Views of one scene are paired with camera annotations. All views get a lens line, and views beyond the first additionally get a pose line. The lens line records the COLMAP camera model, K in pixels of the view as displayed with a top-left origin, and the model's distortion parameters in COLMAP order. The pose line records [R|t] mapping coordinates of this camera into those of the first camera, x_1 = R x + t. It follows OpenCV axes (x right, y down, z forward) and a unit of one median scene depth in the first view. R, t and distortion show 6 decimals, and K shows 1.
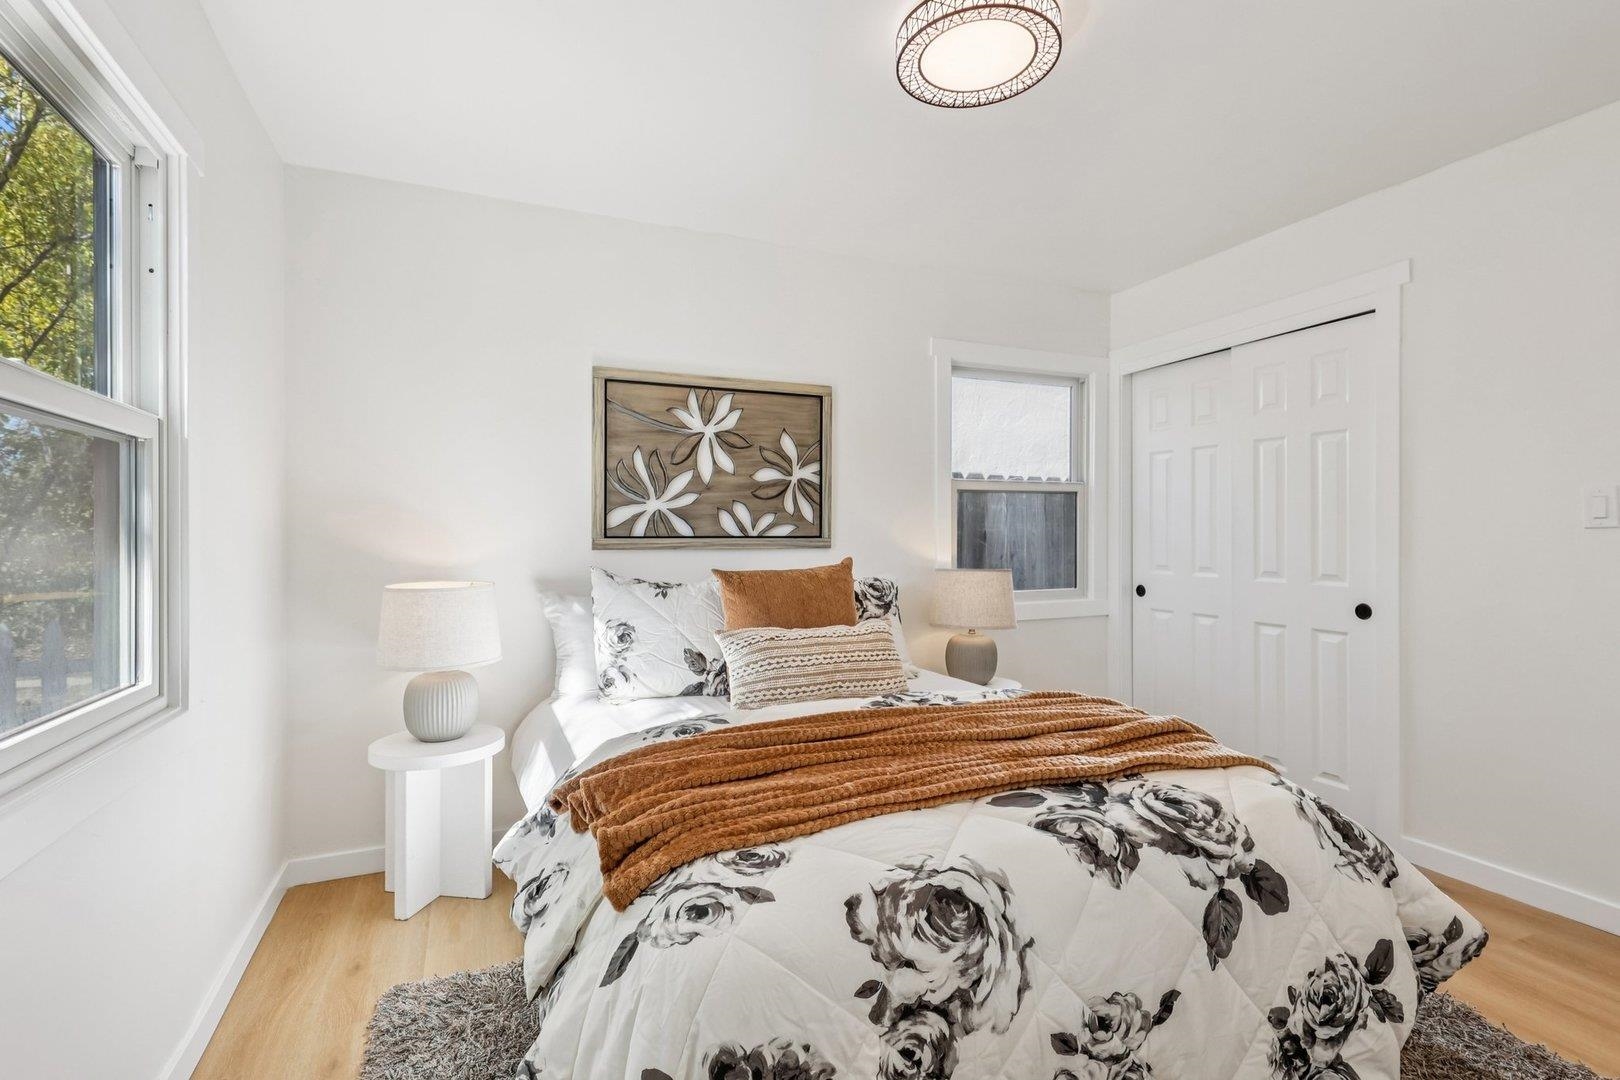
lens RADIAL K [[772.6, 0, 809.1], [0, 772.6, 538.2], [0, 0, 1]] dist [0.000191, -0.000013]
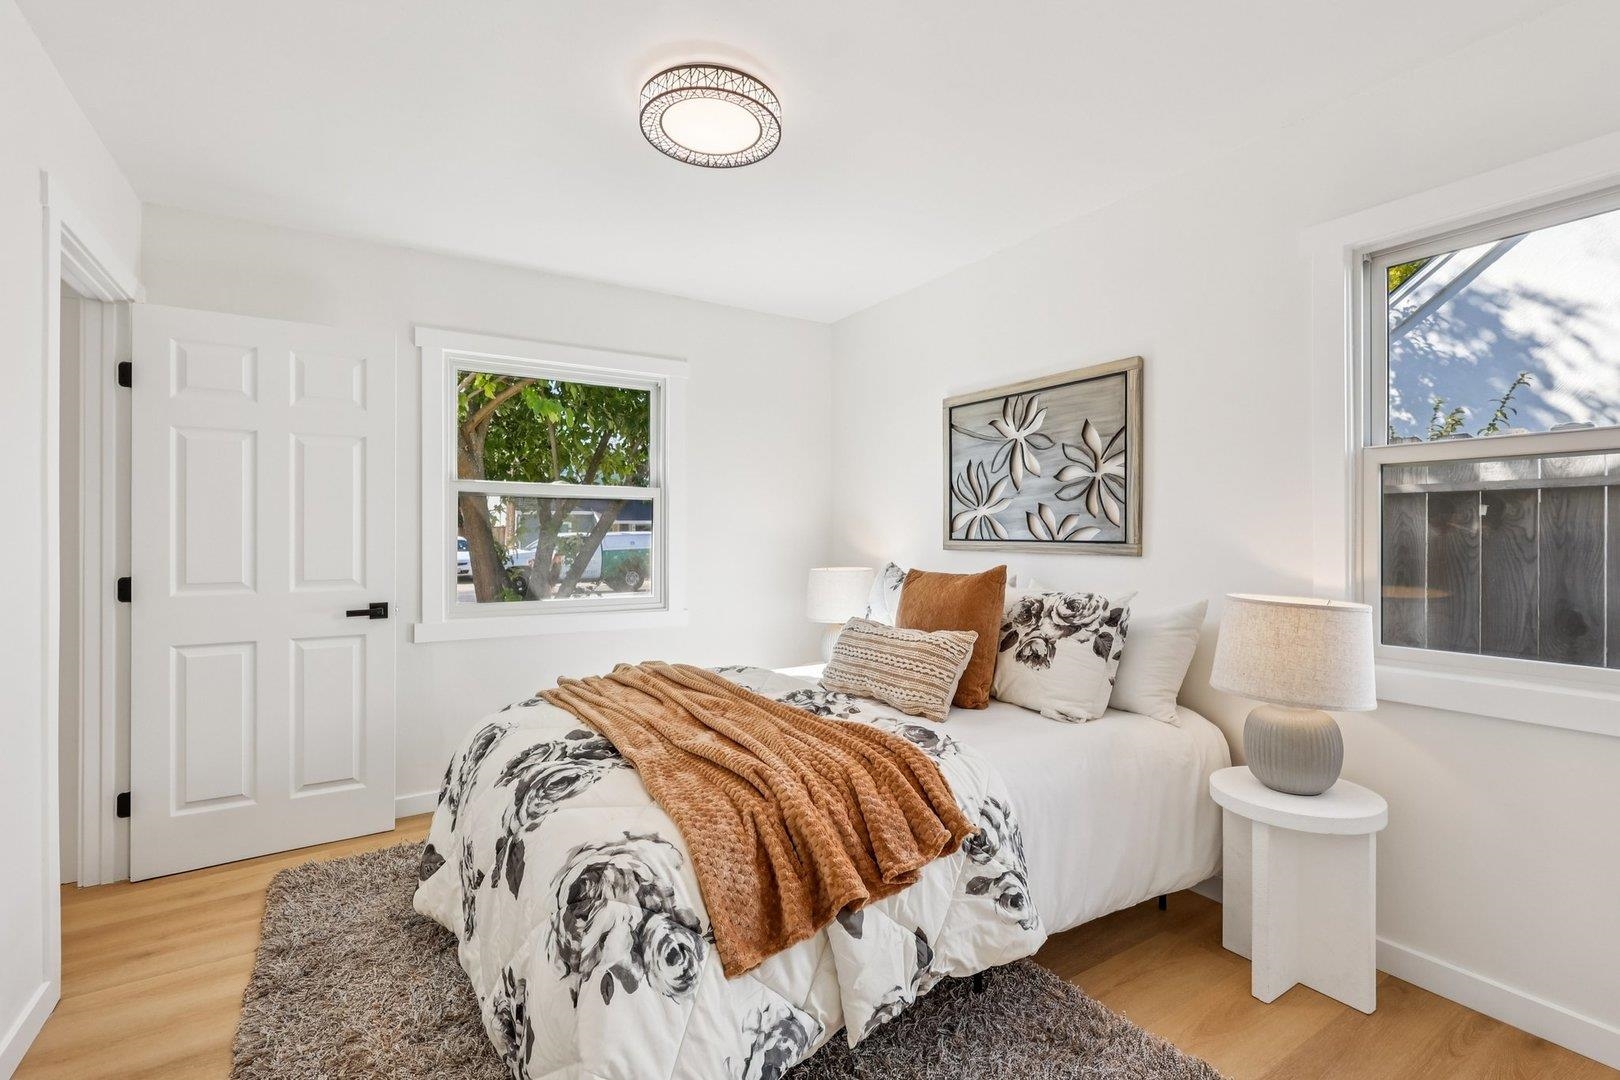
lens RADIAL K [[724.6, 0, 808.3], [0, 724.6, 535.8], [0, 0, 1]] dist [-0.028288, 0.004622]
pose [[0.160823, 0.002992, -0.986979, 0.752772], [-0.004765, 0.999986, 0.002255, -0.008557], [0.986972, 0.004340, 0.160835, 0.564034]]
